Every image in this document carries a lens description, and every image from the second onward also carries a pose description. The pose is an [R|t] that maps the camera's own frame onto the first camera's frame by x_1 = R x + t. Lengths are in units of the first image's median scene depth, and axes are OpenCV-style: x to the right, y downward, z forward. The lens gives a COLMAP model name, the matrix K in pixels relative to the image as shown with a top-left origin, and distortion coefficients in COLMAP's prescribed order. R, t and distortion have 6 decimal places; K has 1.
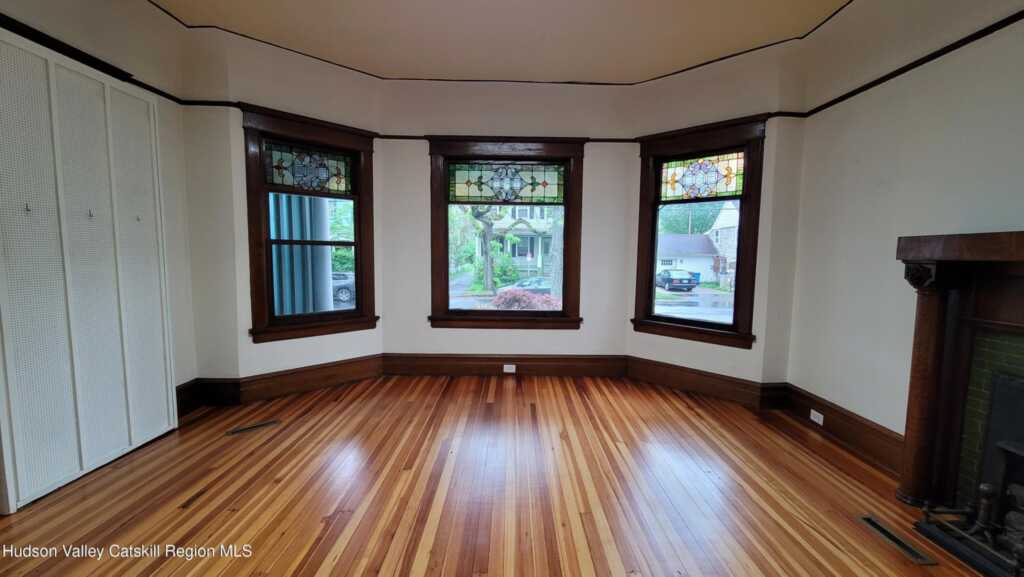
lens RADIAL K [[413.1, 0, 517.0], [0, 413.1, 289.6], [0, 0, 1]] dist [-0.002099, -0.000172]
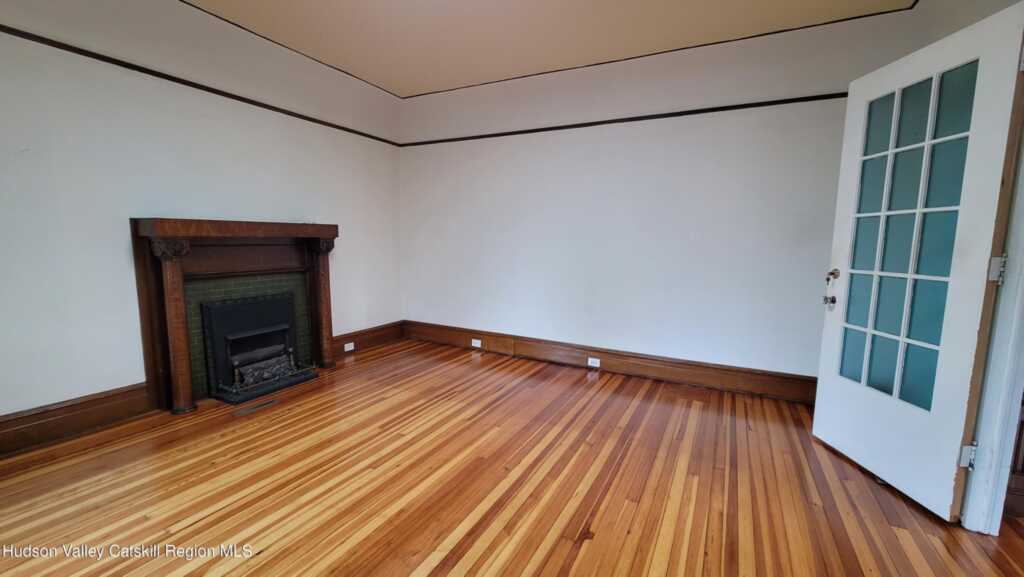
lens RADIAL K [[413.1, 0, 517.0], [0, 413.1, 289.6], [0, 0, 1]] dist [-0.002099, -0.000172]
pose [[-0.880211, -0.084221, 0.467049, -0.719096], [0.018869, 0.977139, 0.211763, -0.181406], [-0.474207, 0.195209, -0.858499, 1.796806]]
